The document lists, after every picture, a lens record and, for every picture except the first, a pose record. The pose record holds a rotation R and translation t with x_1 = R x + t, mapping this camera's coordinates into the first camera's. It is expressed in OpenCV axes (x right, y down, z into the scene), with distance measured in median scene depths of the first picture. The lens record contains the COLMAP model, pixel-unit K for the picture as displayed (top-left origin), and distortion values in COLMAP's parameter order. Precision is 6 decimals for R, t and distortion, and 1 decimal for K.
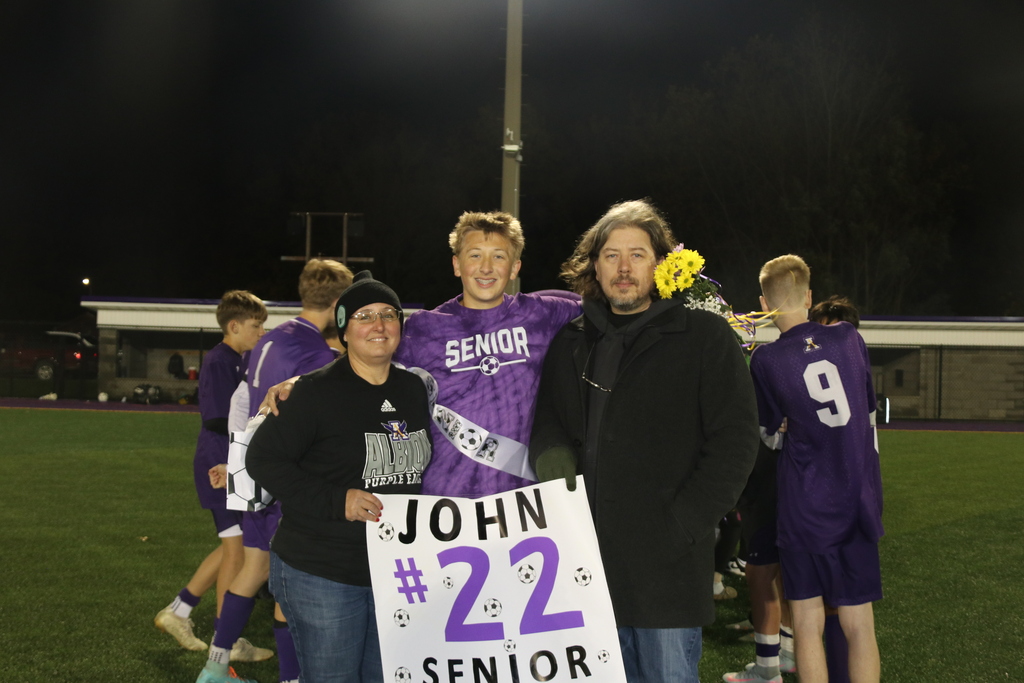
lens RADIAL K [[1111.7, 0, 516.3], [0, 1111.7, 348.6], [0, 0, 1]] dist [-0.024407, 0.180273]
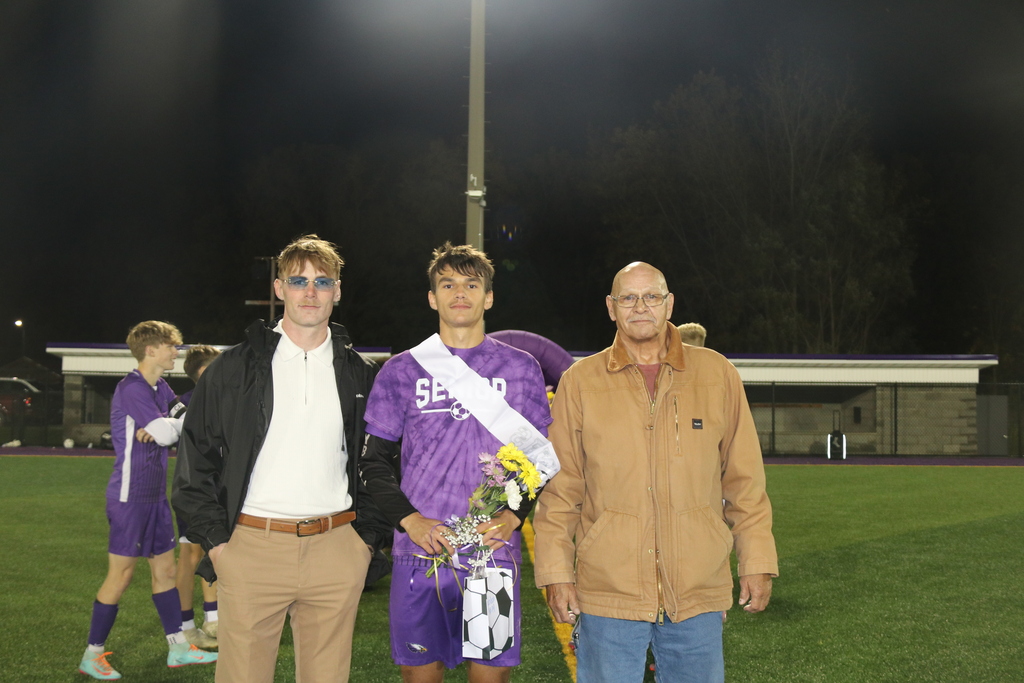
lens RADIAL K [[1175.4, 0, 512.0], [0, 1175.4, 341.5], [0, 0, 1]] dist [0.013981, 0.071992]
pose [[0.999400, -0.009356, 0.033342, -0.008103], [0.010709, 0.999117, -0.040623, -0.000559], [-0.032933, 0.040956, 0.998618, -0.075489]]
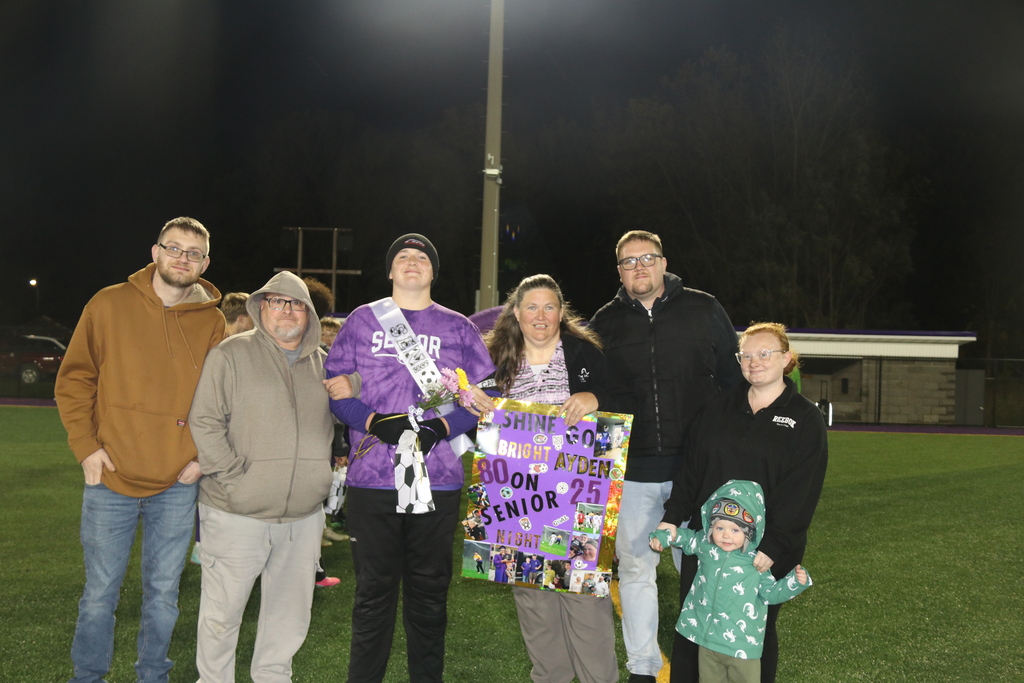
lens RADIAL K [[1175.4, 0, 512.0], [0, 1175.4, 341.5], [0, 0, 1]] dist [0.013981, 0.071992]
pose [[0.999512, 0.008519, 0.030061, -0.018734], [-0.008127, 0.999881, -0.013135, 0.000732], [-0.030170, 0.012884, 0.999462, -0.154953]]
